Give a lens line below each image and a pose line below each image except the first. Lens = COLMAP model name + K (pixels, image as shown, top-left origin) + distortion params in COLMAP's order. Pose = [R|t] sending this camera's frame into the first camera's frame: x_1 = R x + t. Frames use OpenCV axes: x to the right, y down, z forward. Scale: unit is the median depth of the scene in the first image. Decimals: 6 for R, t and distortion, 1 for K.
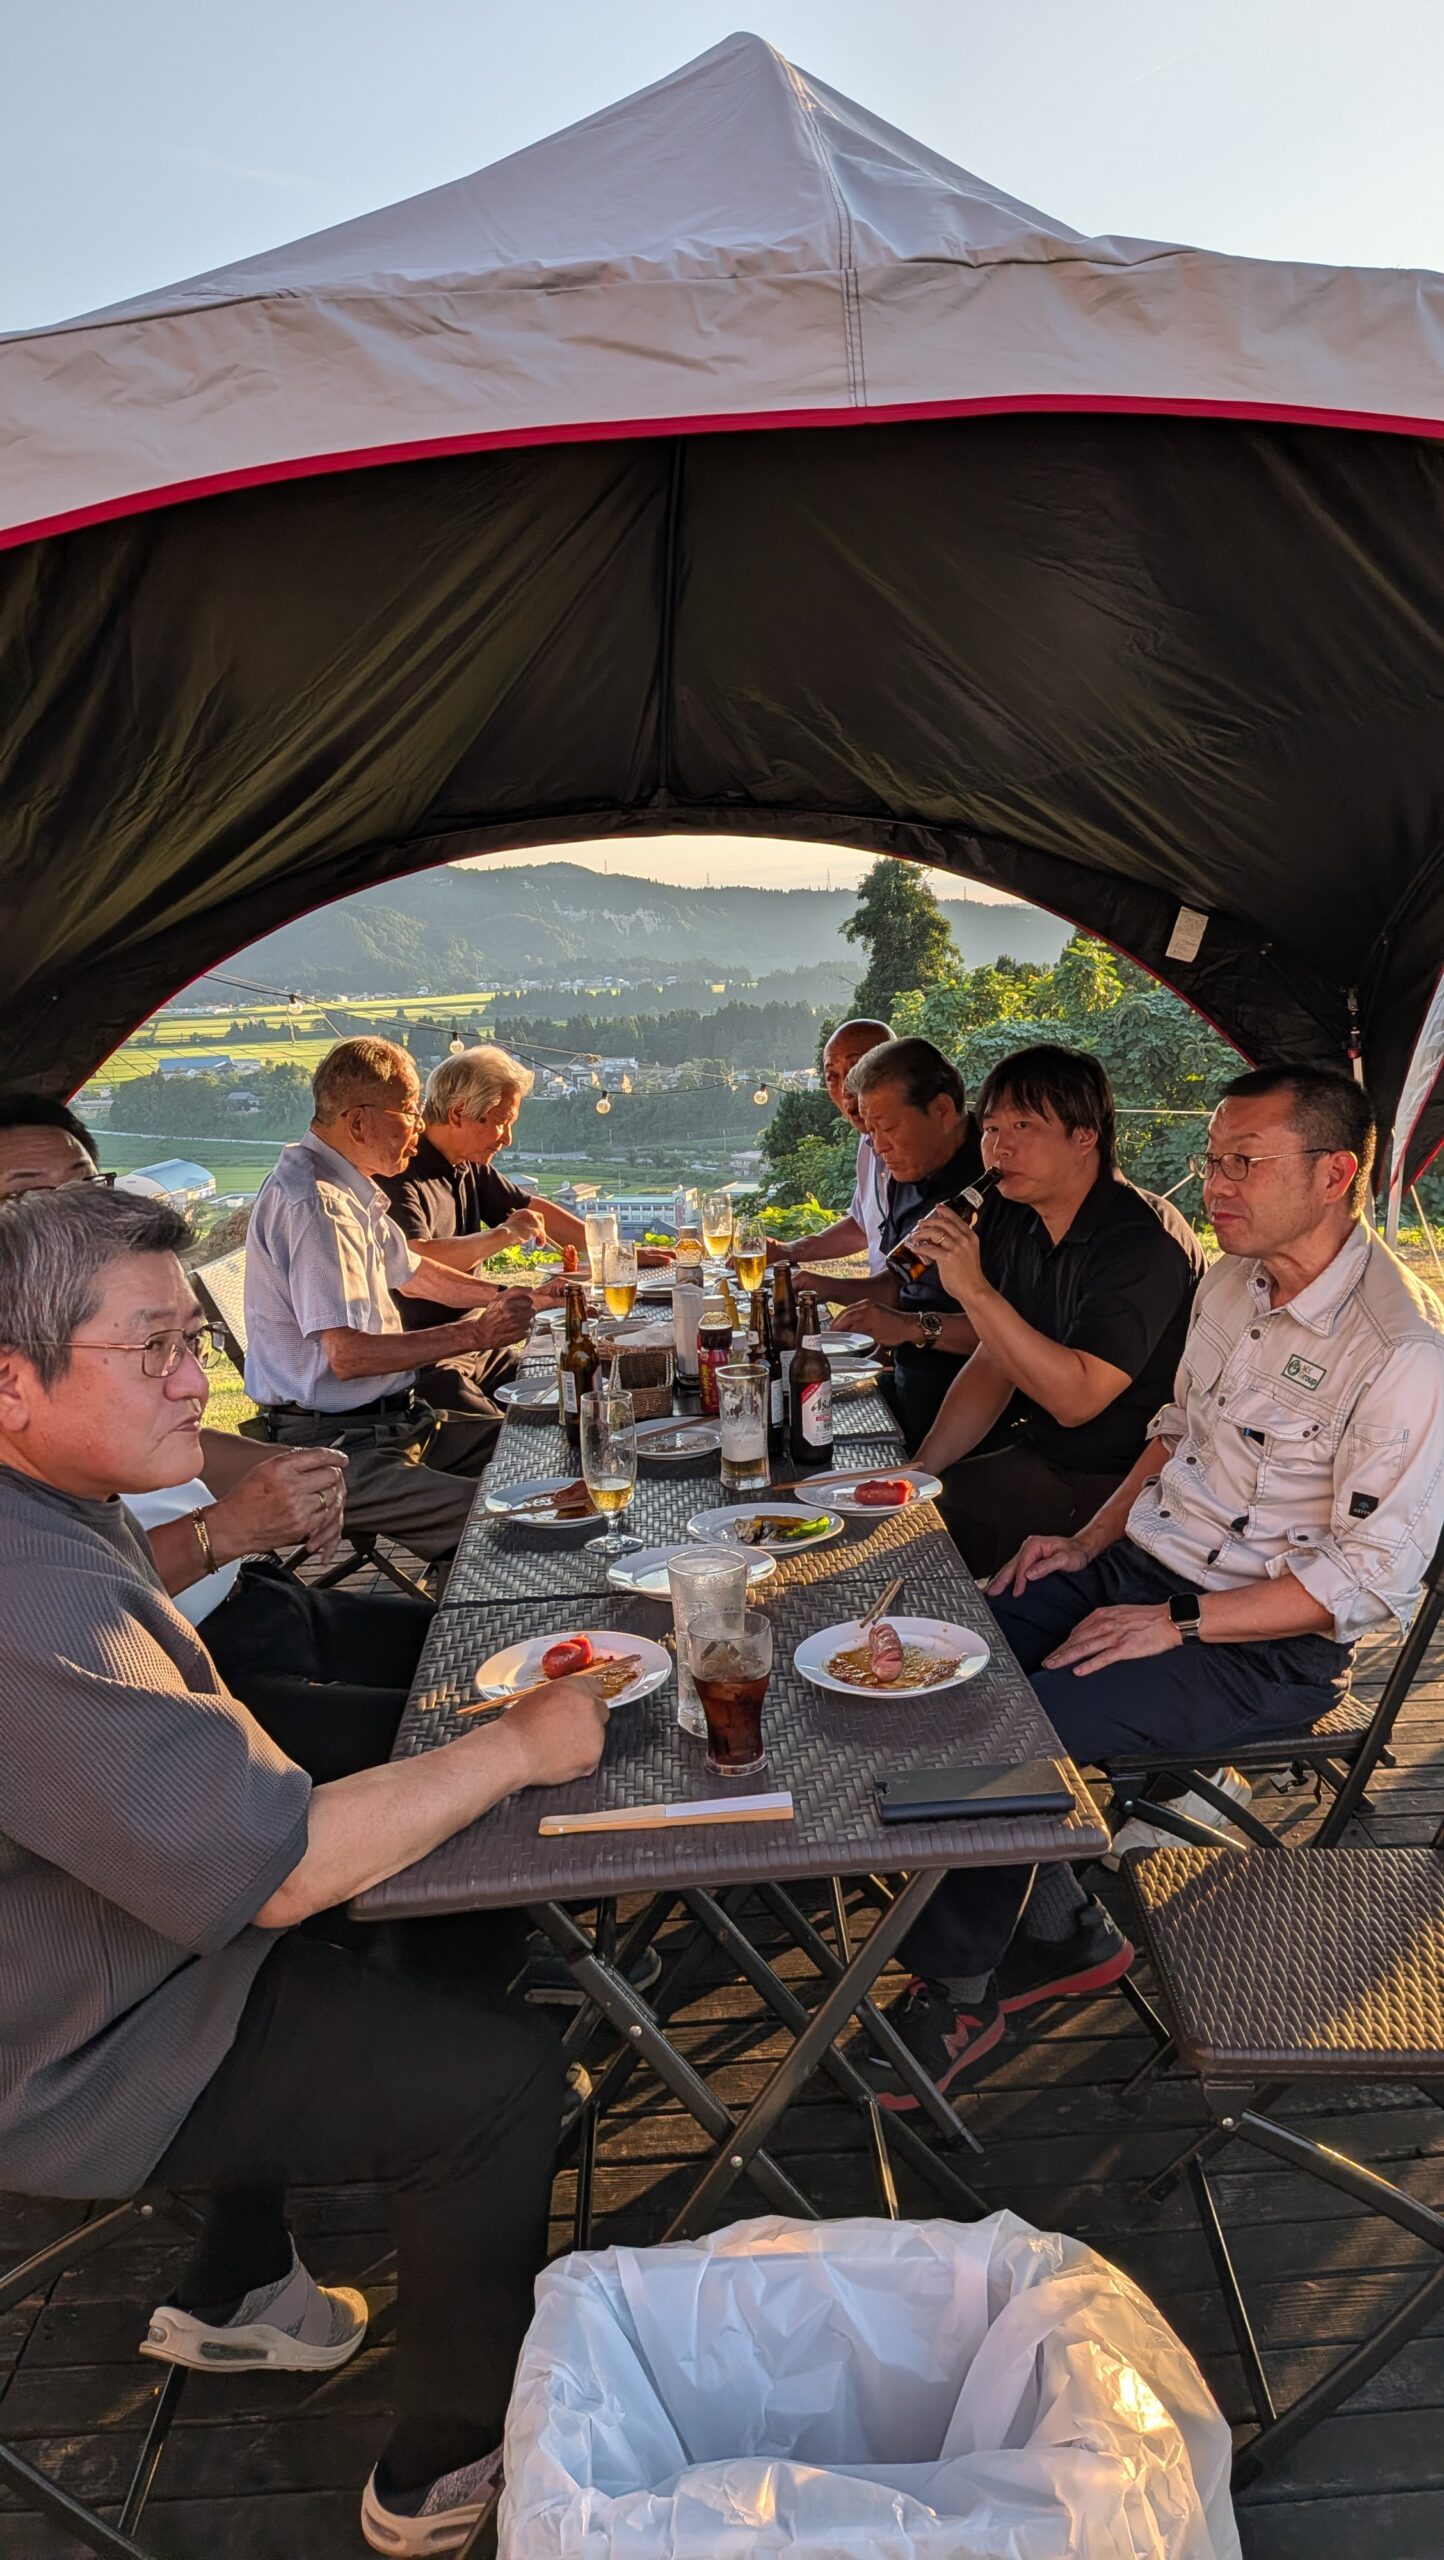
lens RADIAL K [[1812.8, 0, 731.8], [0, 1812.8, 1285.0], [0, 0, 1]] dist [0.060483, -0.005961]
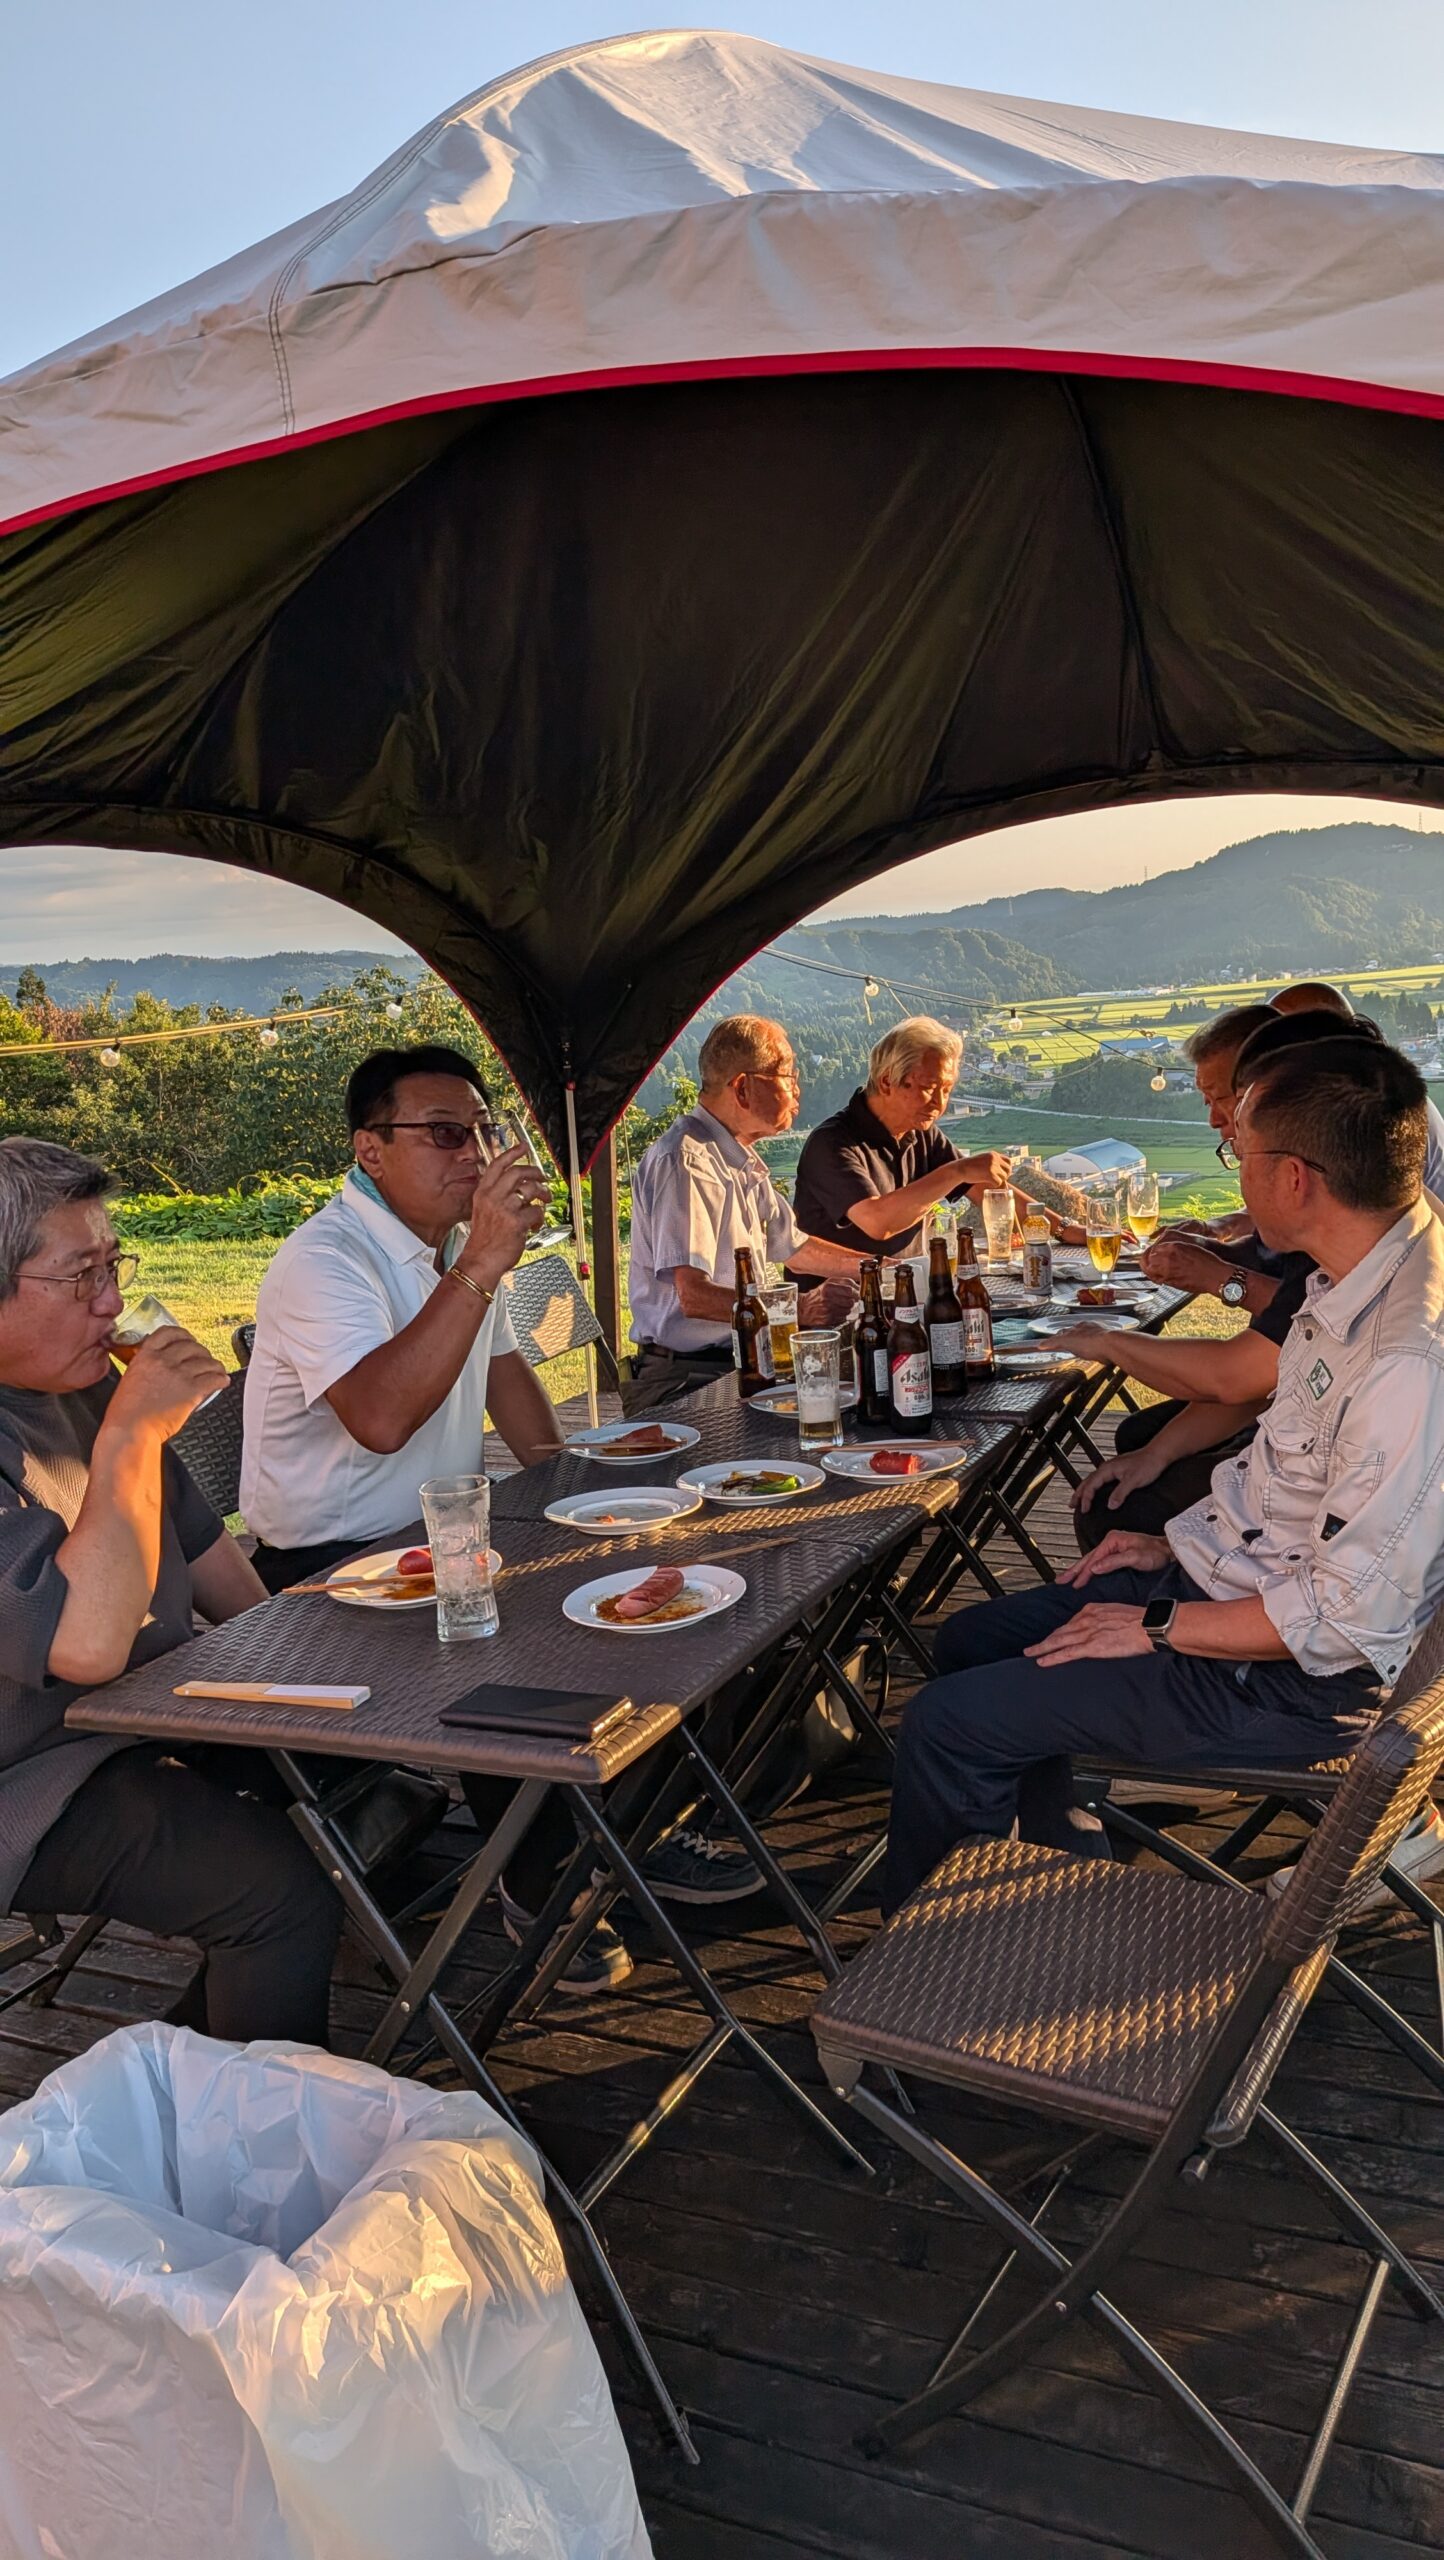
lens RADIAL K [[1812.8, 0, 764.9], [0, 1812.8, 1329.6], [0, 0, 1]] dist [0.060483, -0.005961]
pose [[0.885154, 0.068322, -0.460254, 0.314219], [-0.052315, 0.997502, 0.047462, -0.002073], [0.462347, -0.017933, 0.886518, 0.046868]]
